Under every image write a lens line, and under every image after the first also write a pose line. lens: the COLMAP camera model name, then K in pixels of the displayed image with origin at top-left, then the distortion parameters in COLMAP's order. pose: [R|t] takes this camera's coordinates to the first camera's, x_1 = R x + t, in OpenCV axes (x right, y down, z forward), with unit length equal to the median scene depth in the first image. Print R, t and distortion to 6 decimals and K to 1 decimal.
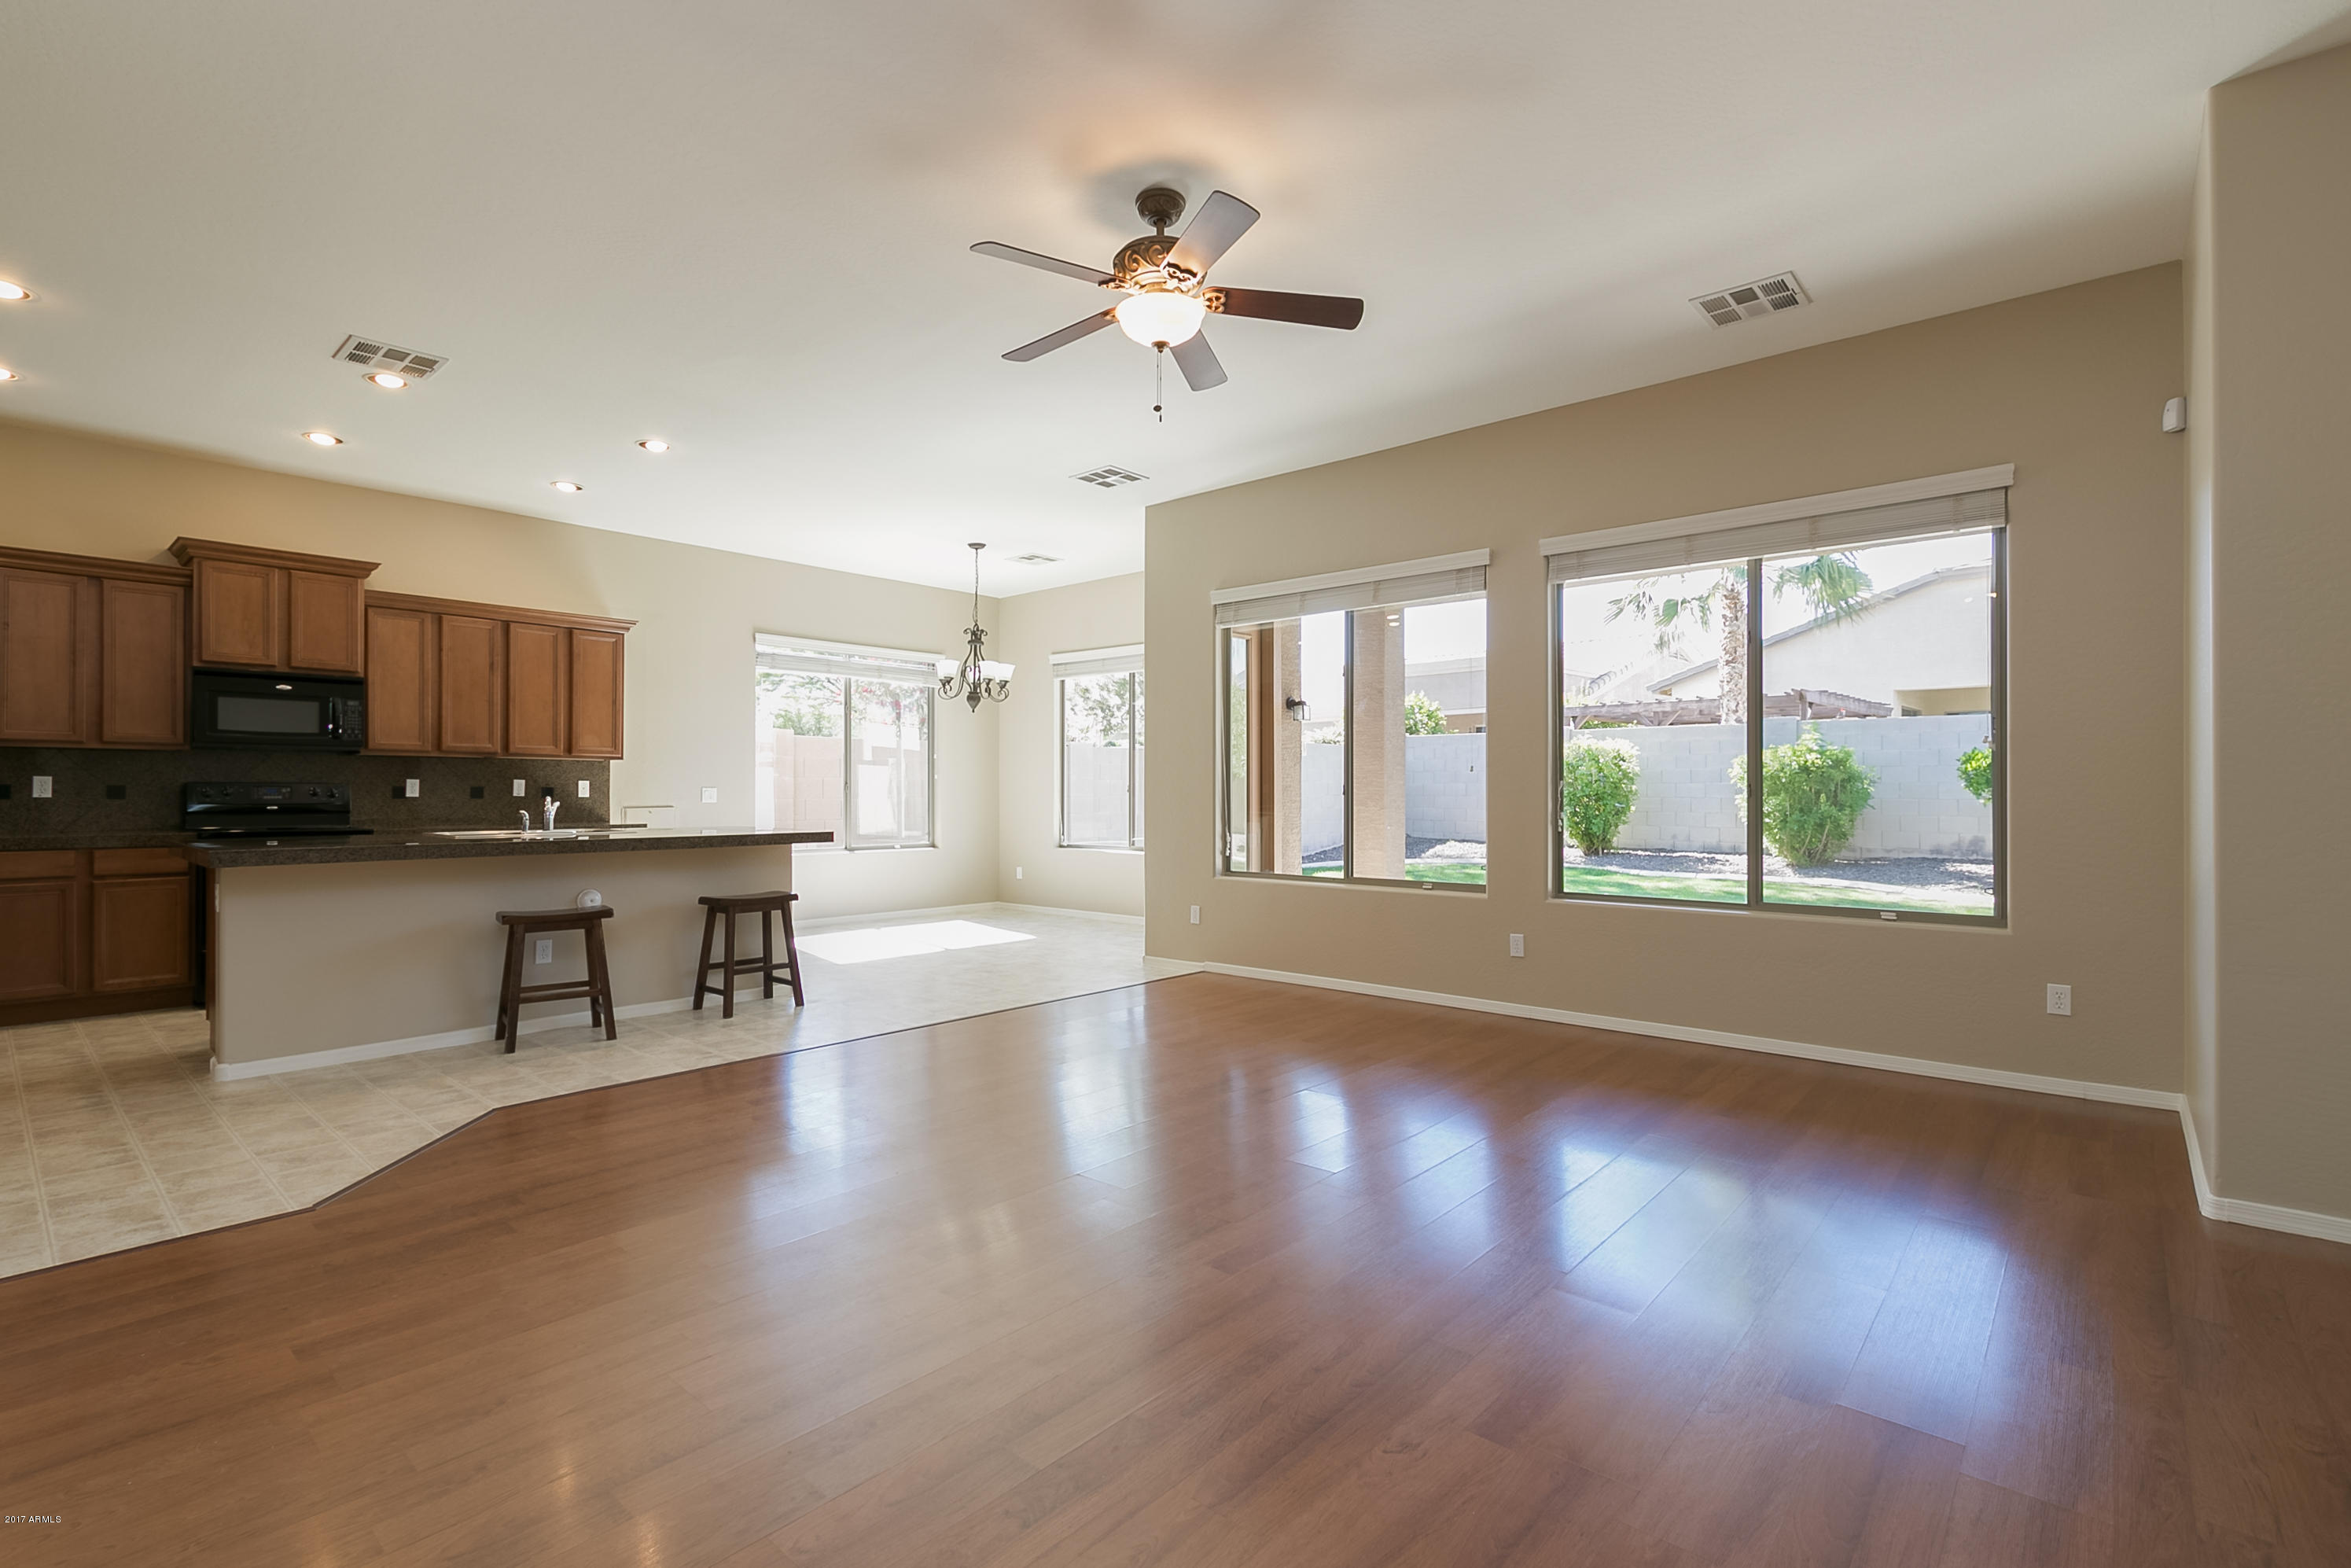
lens RADIAL K [[1077.1, 0, 1174.7], [0, 1077.1, 802.2], [0, 0, 1]] dist [-0.003558, 0.001427]
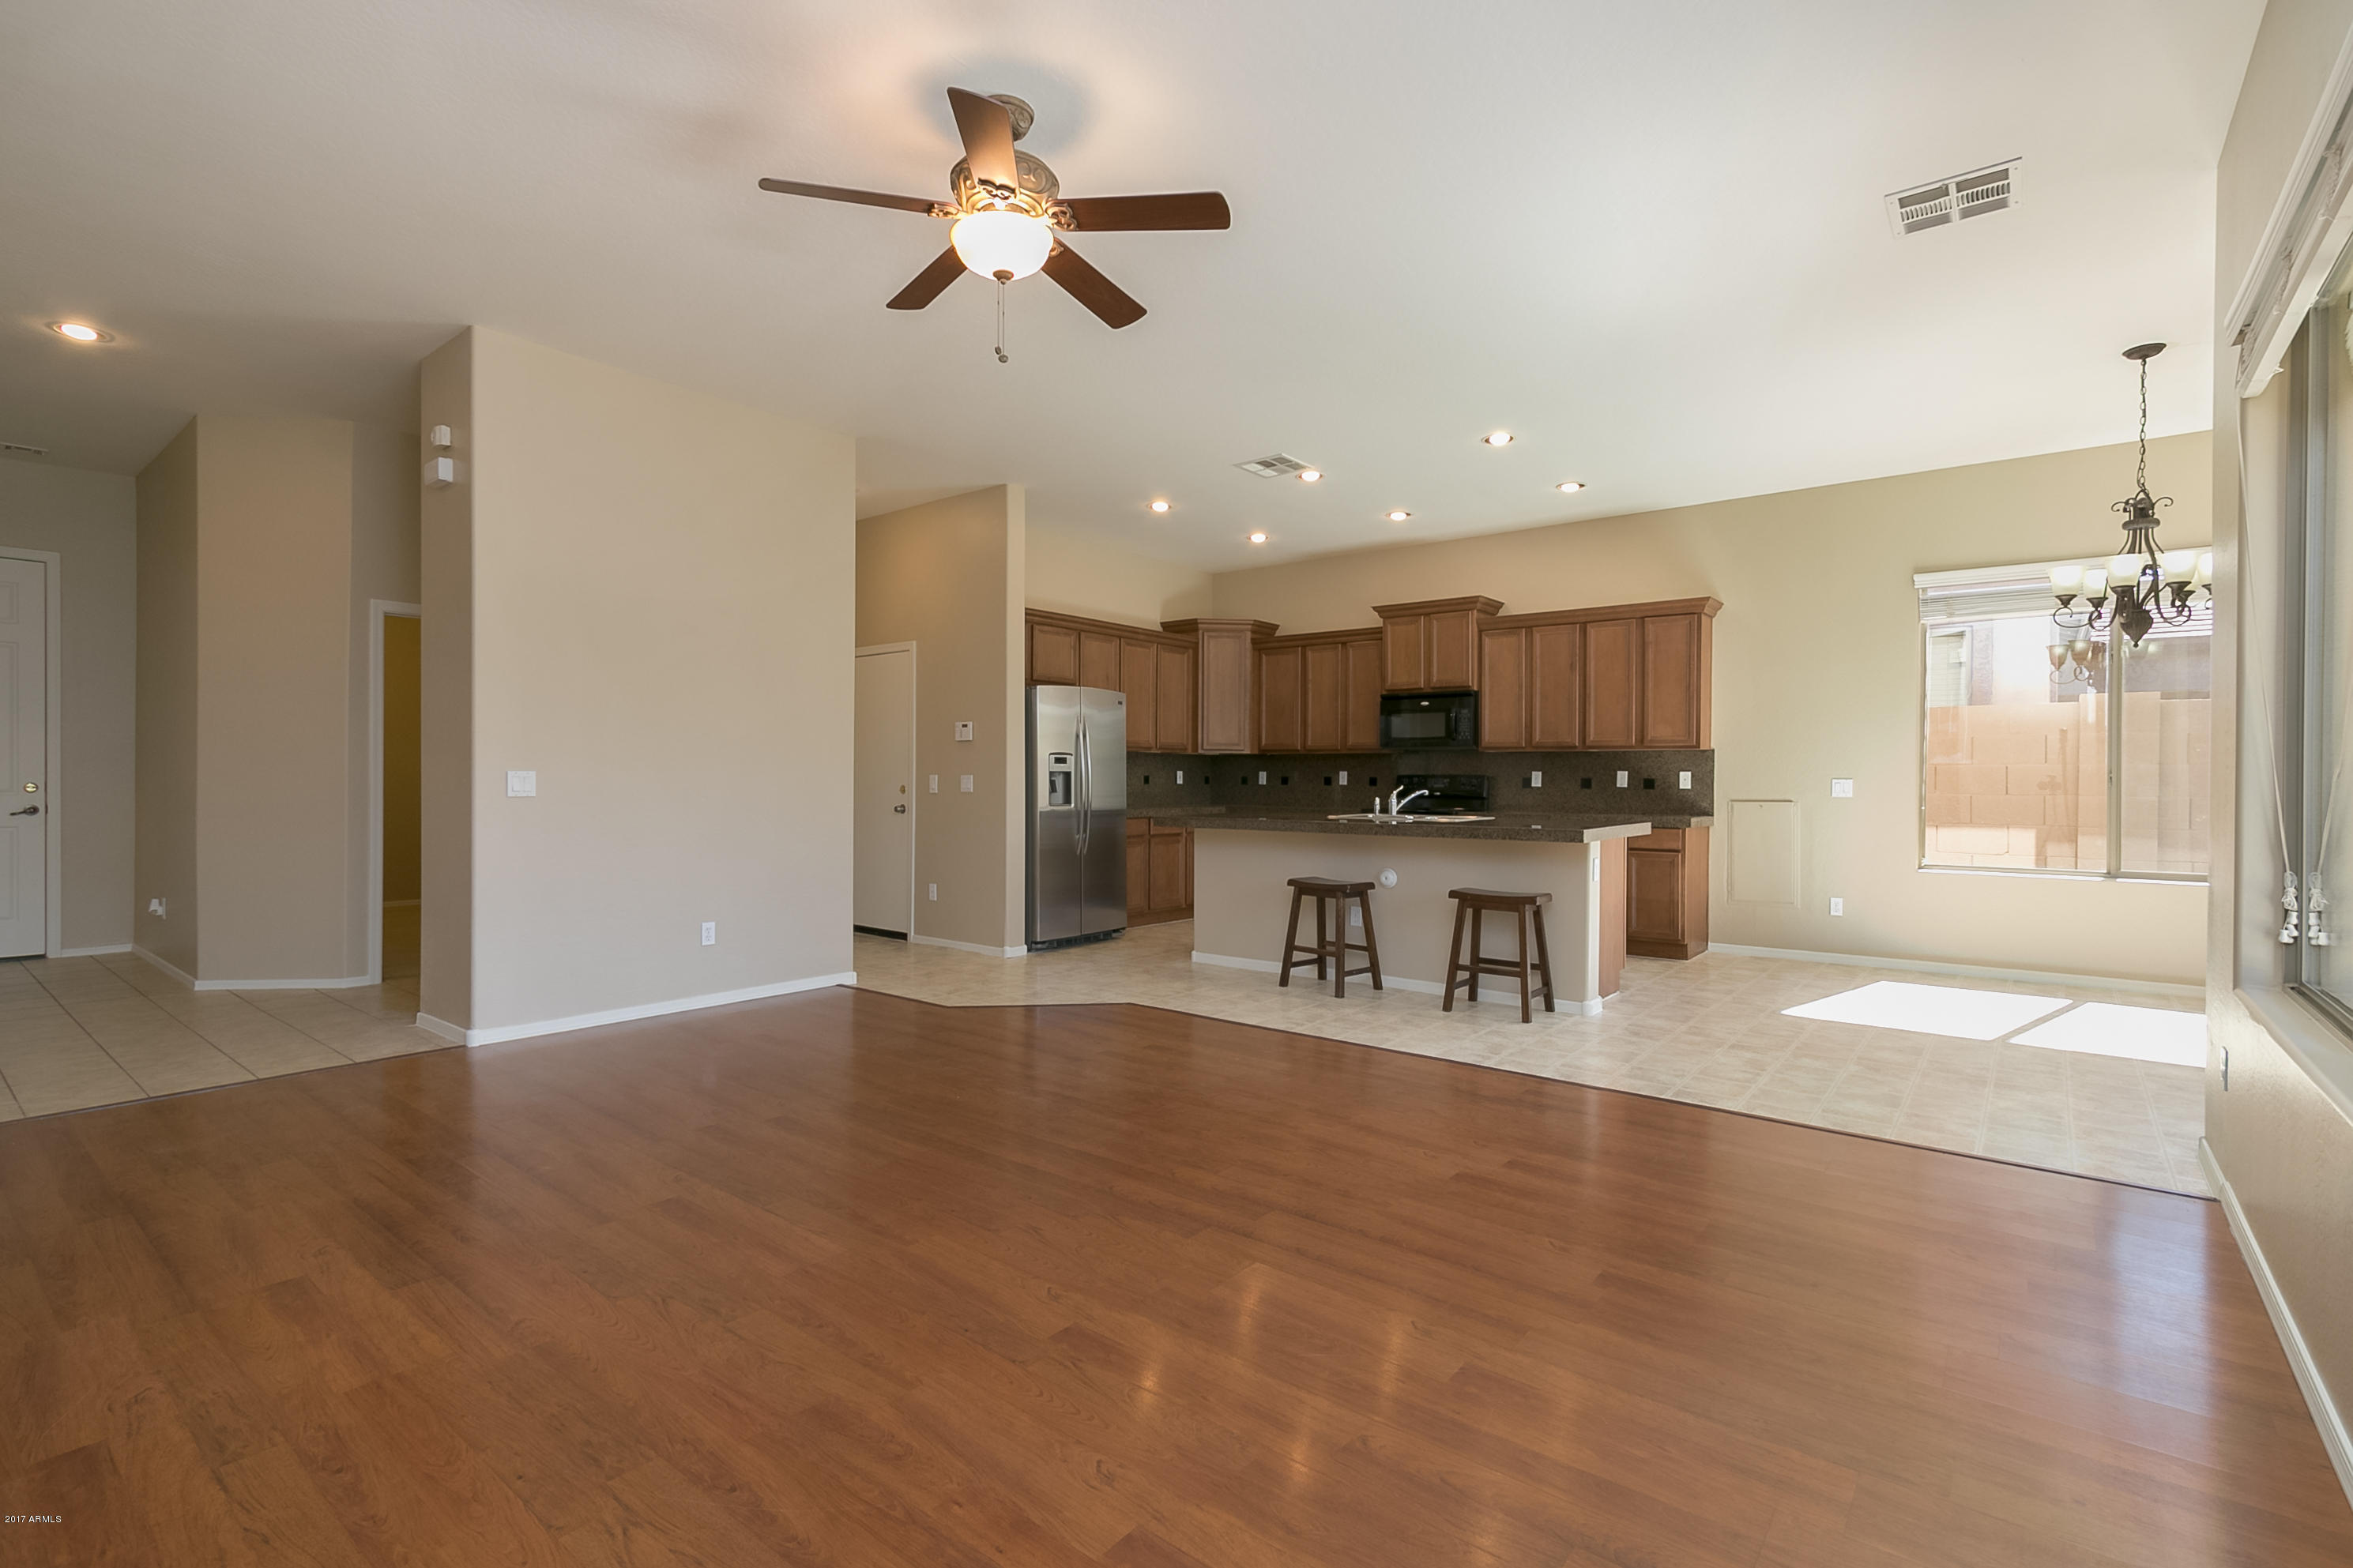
lens RADIAL K [[1077.9, 0, 1148.1], [0, 1077.9, 785.3], [0, 0, 1]] dist [-0.003558, 0.001427]
pose [[0.015571, 0.005604, -0.999863, 0.478758], [-0.015050, 0.999872, 0.005370, -0.006743], [0.999765, 0.014964, 0.015653, 0.605709]]
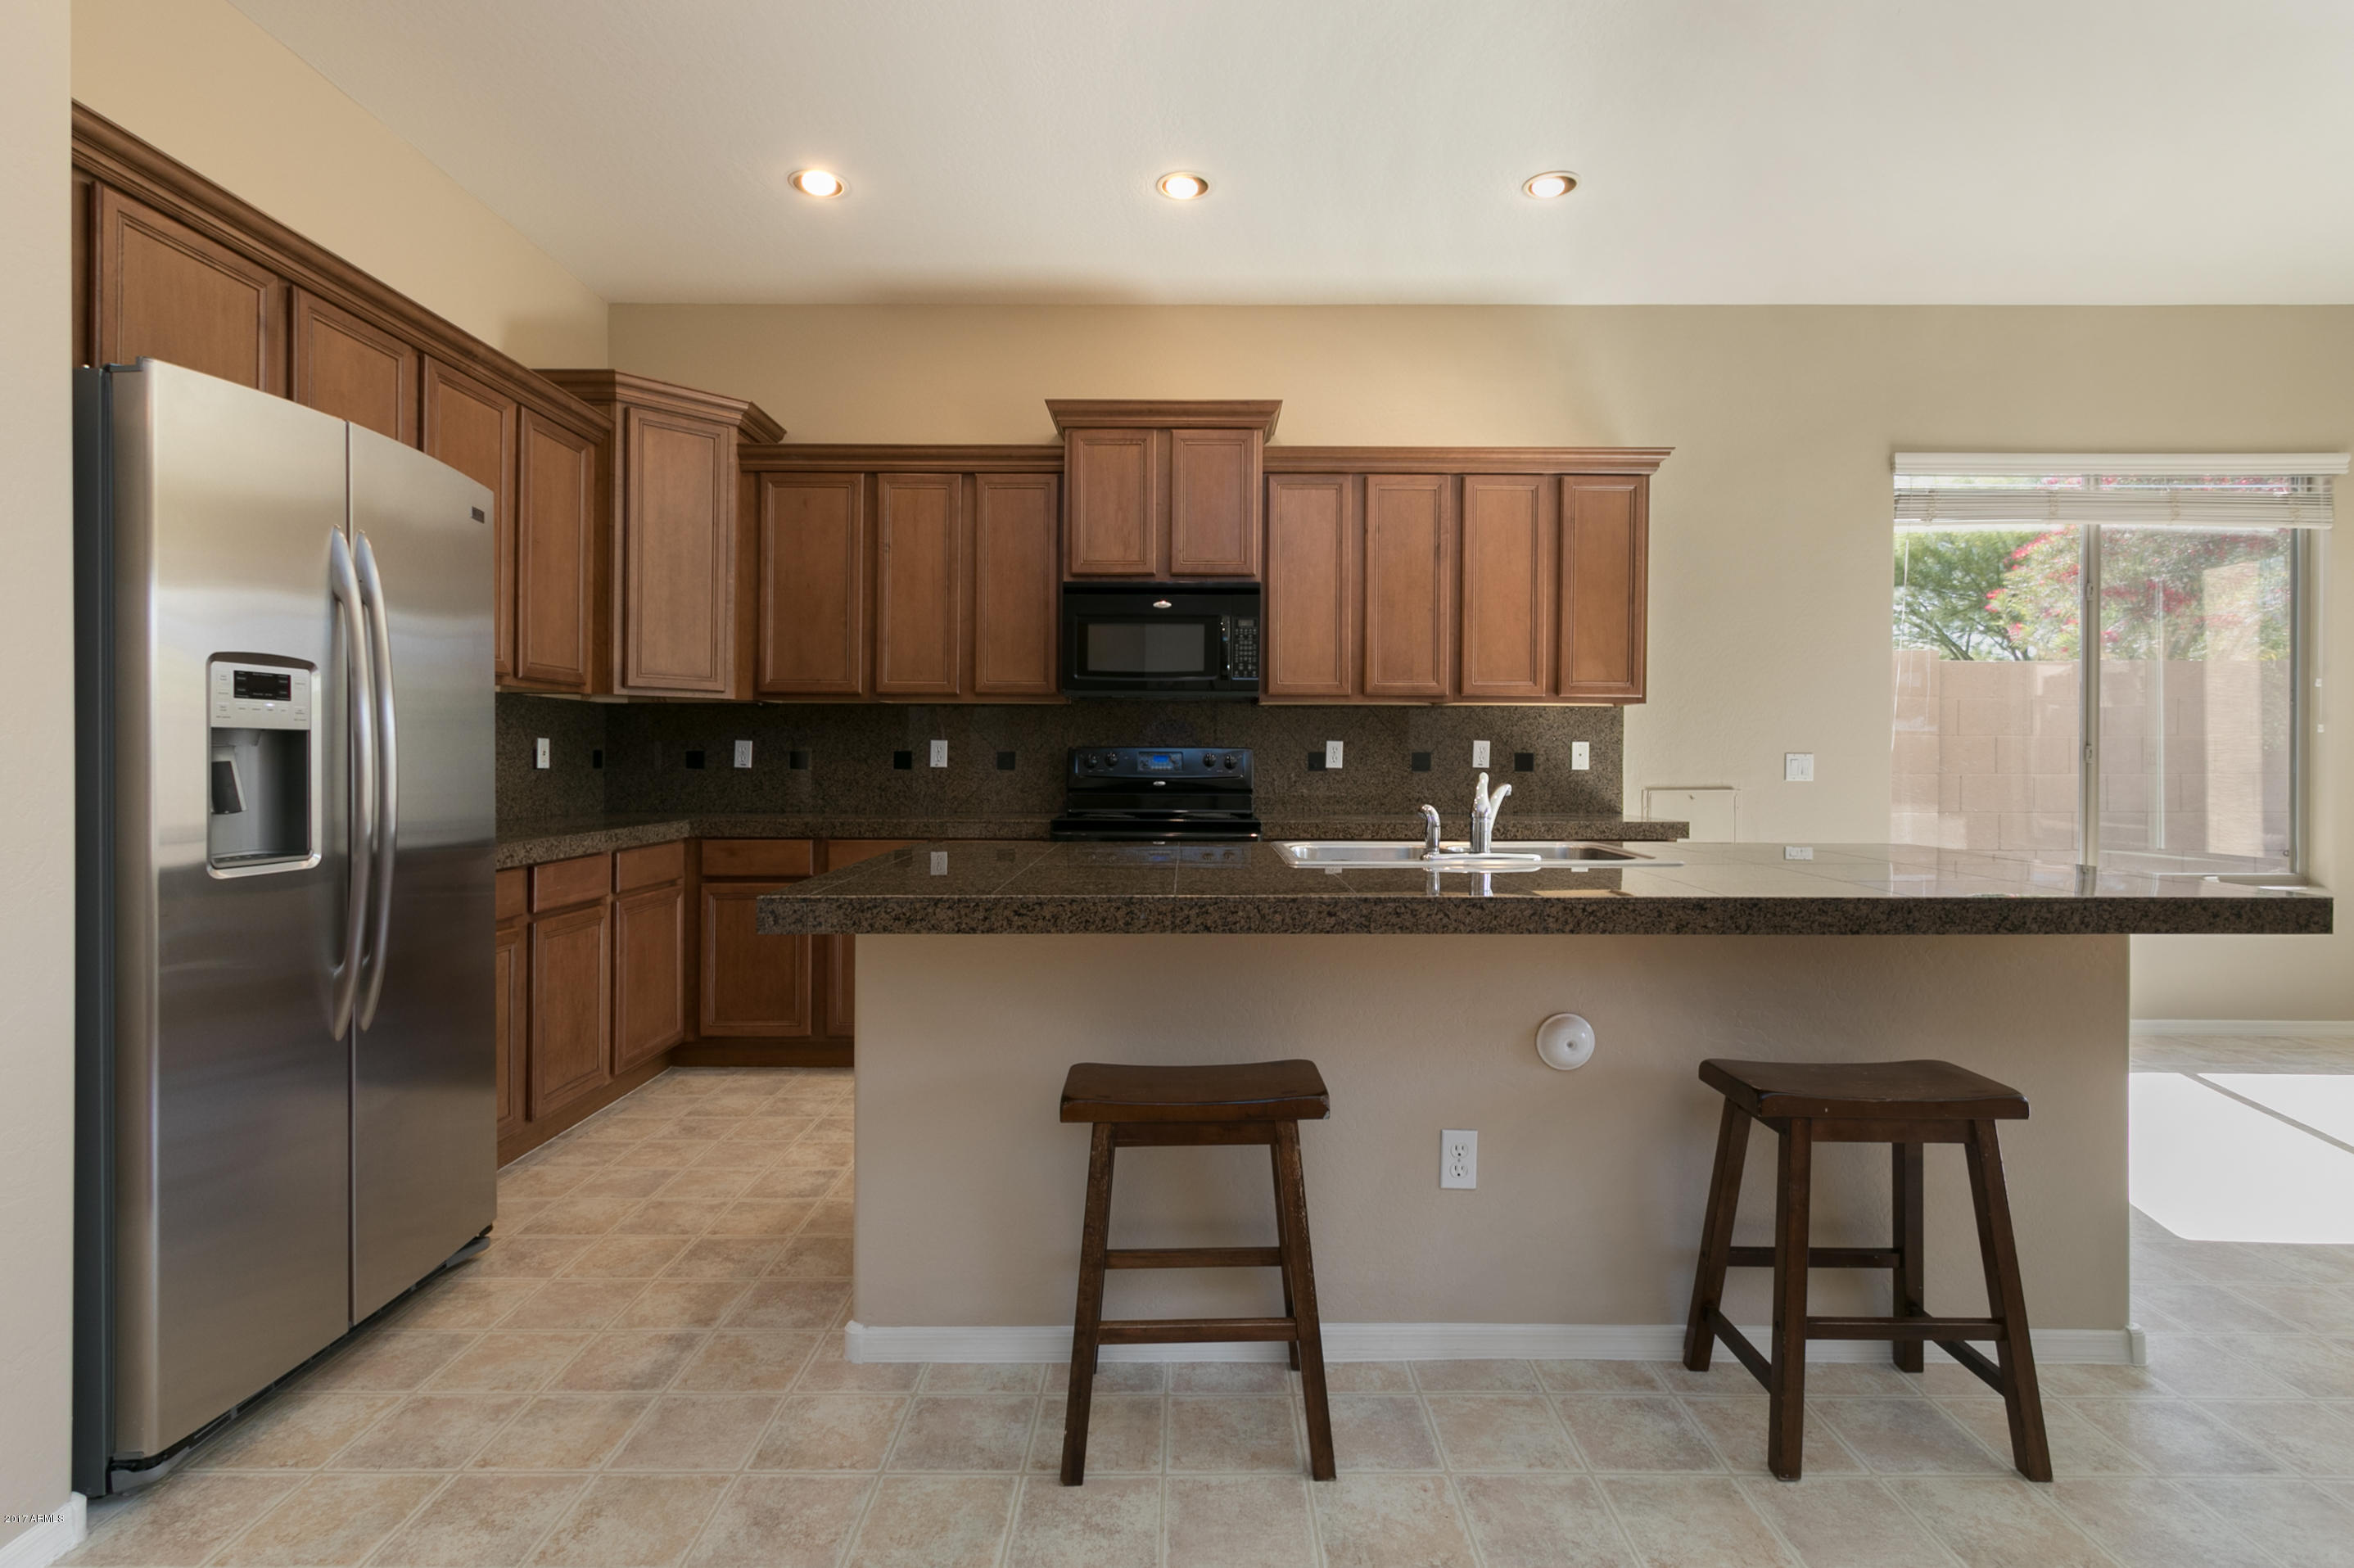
lens RADIAL K [[1140.7, 0, 1192.0], [0, 1140.7, 764.3], [0, 0, 1]] dist [-0.008224, 0.003849]
pose [[0.657230, 0.005073, -0.753673, -0.265288], [-0.008602, 0.999963, -0.000770, -0.006472], [0.753641, 0.006989, 0.657249, 0.519353]]
